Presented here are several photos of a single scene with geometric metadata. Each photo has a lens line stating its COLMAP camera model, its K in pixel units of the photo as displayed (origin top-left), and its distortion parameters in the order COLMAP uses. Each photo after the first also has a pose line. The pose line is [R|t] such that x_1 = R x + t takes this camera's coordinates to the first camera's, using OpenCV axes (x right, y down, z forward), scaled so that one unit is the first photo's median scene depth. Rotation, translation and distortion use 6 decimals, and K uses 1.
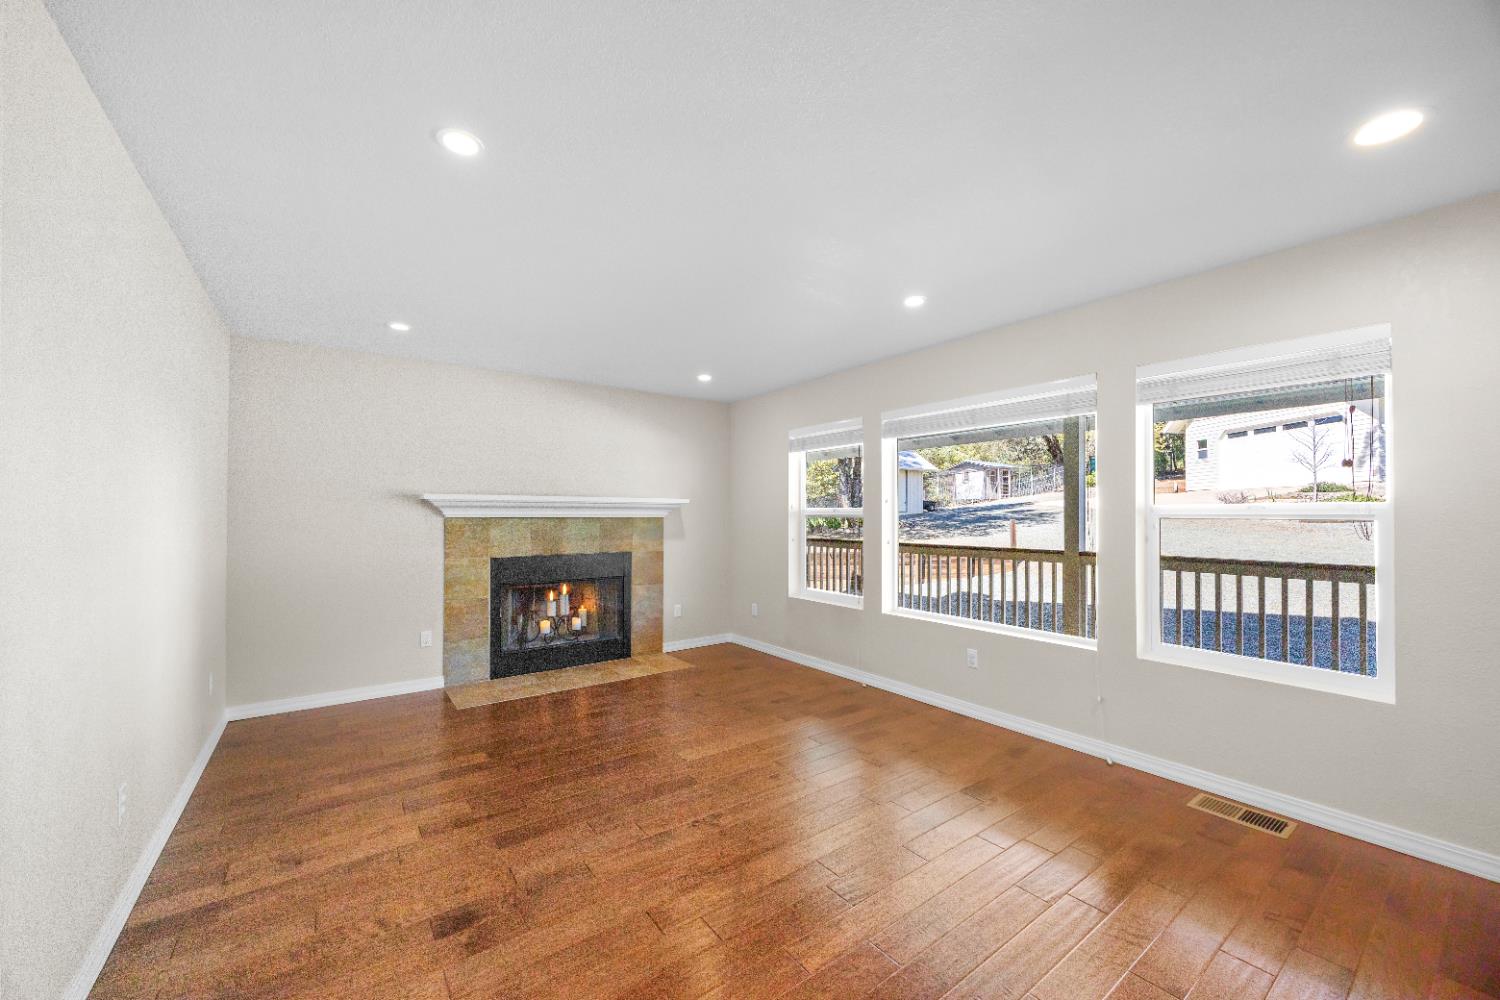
lens RADIAL K [[584.9, 0, 750.0], [0, 584.9, 500.0], [0, 0, 1]] dist [-0.019874, -0.000044]
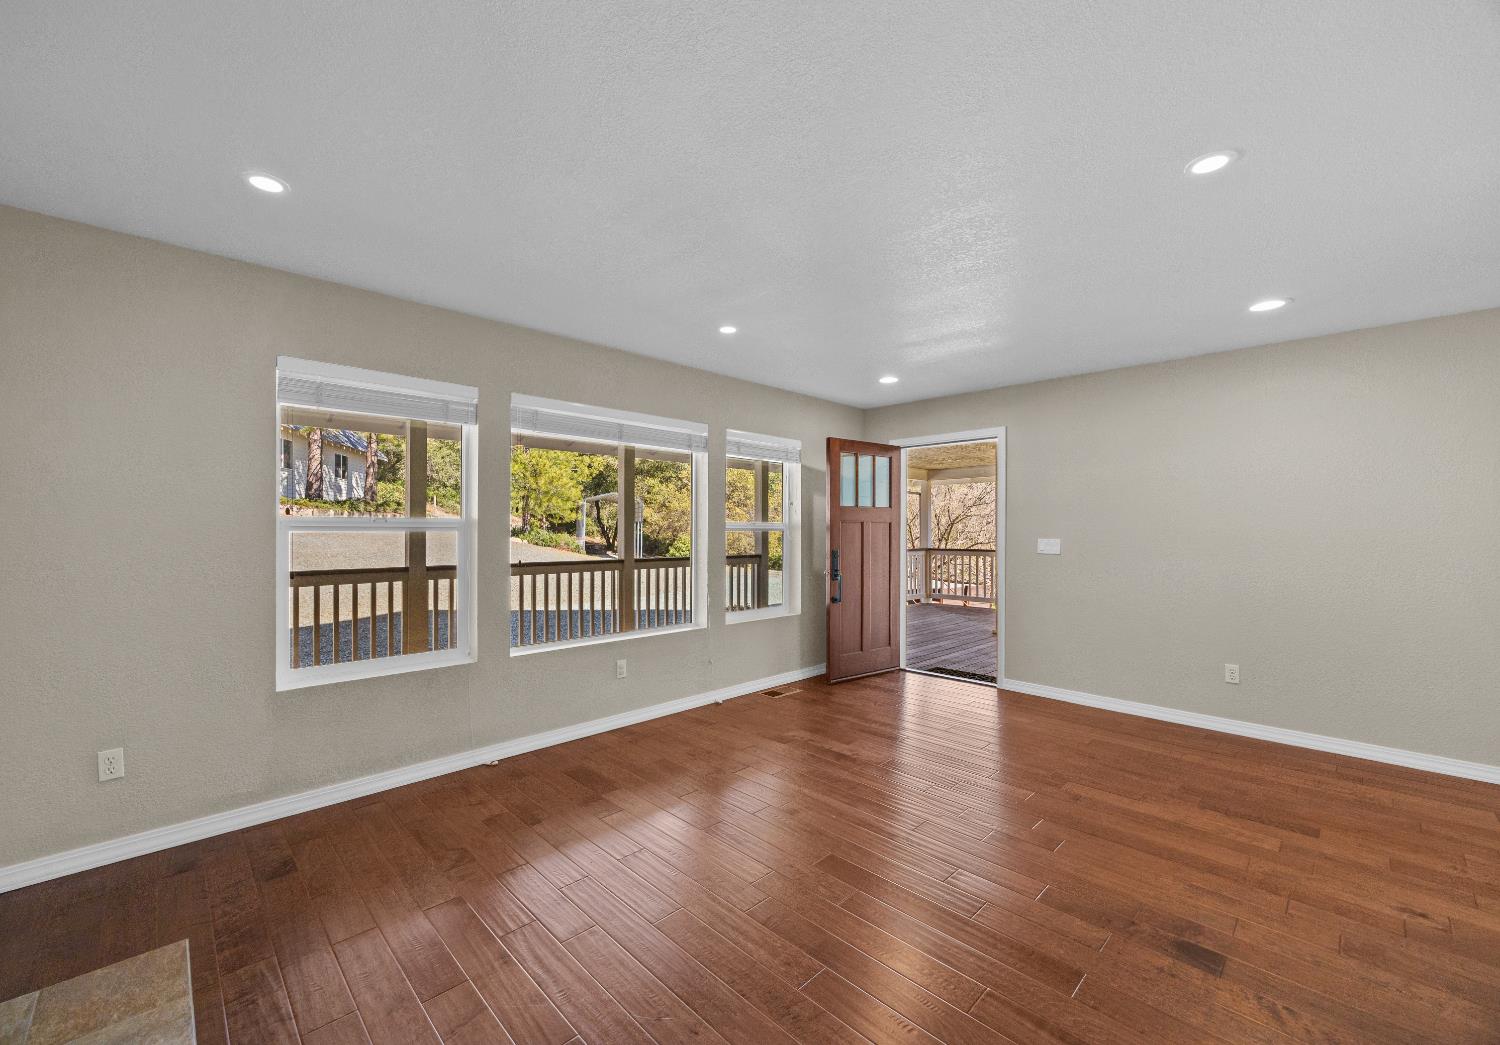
lens RADIAL K [[598.7, 0, 750.0], [0, 598.7, 522.5], [0, 0, 1]] dist [-0.000748, 0.000072]
pose [[-0.146818, 0.004019, 0.989155, -0.604066], [-0.027570, 0.999587, -0.008153, 0.015424], [-0.988779, -0.028468, -0.146647, 0.825073]]
